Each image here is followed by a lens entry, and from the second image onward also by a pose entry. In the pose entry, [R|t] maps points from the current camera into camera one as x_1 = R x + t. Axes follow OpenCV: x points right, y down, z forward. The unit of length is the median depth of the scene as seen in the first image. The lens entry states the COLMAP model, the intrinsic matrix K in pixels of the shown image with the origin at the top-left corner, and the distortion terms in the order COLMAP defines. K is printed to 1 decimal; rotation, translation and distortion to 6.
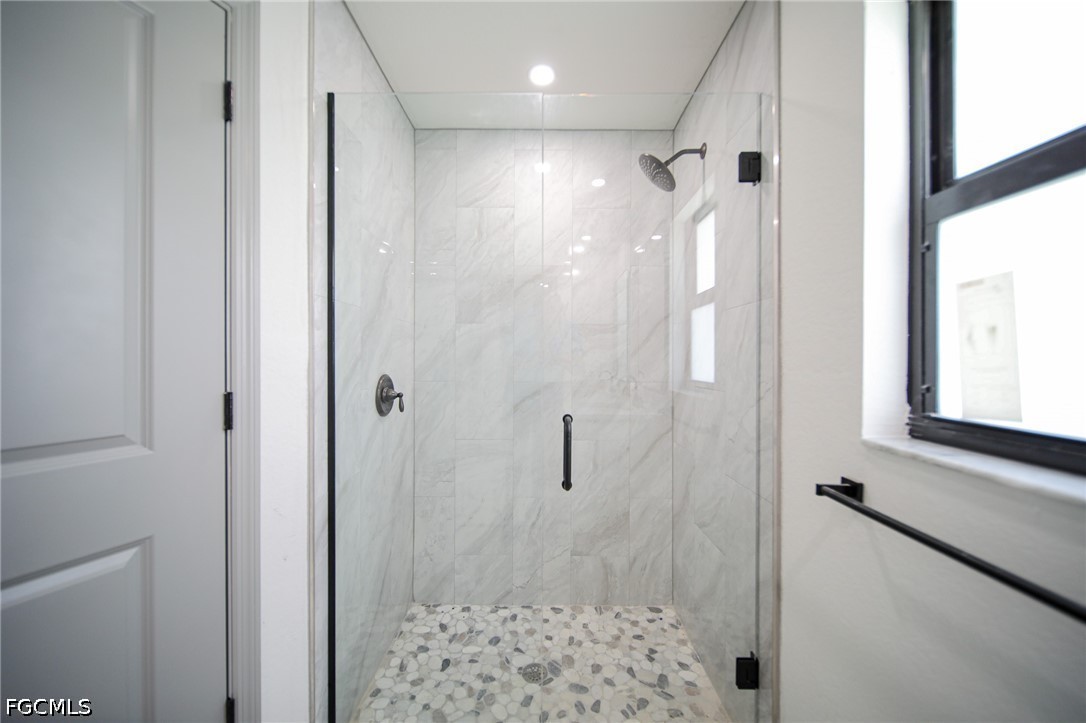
lens RADIAL K [[416.7, 0, 543.0], [0, 416.7, 361.5], [0, 0, 1]] dist [0.000472, -0.000001]
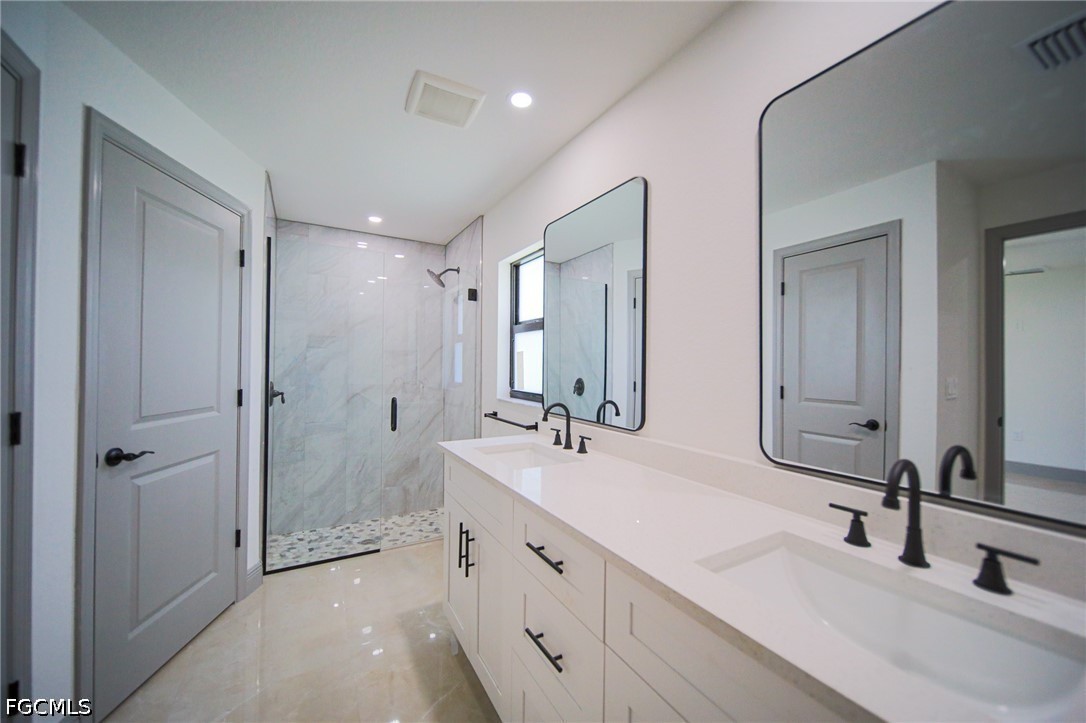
lens RADIAL K [[416.7, 0, 543.0], [0, 416.7, 361.5], [0, 0, 1]] dist [0.000472, -0.000001]
pose [[0.871974, 0.009997, 0.489450, -0.216866], [-0.002777, 0.999876, -0.015475, -0.021207], [-0.489544, 0.012135, 0.871894, -0.849763]]
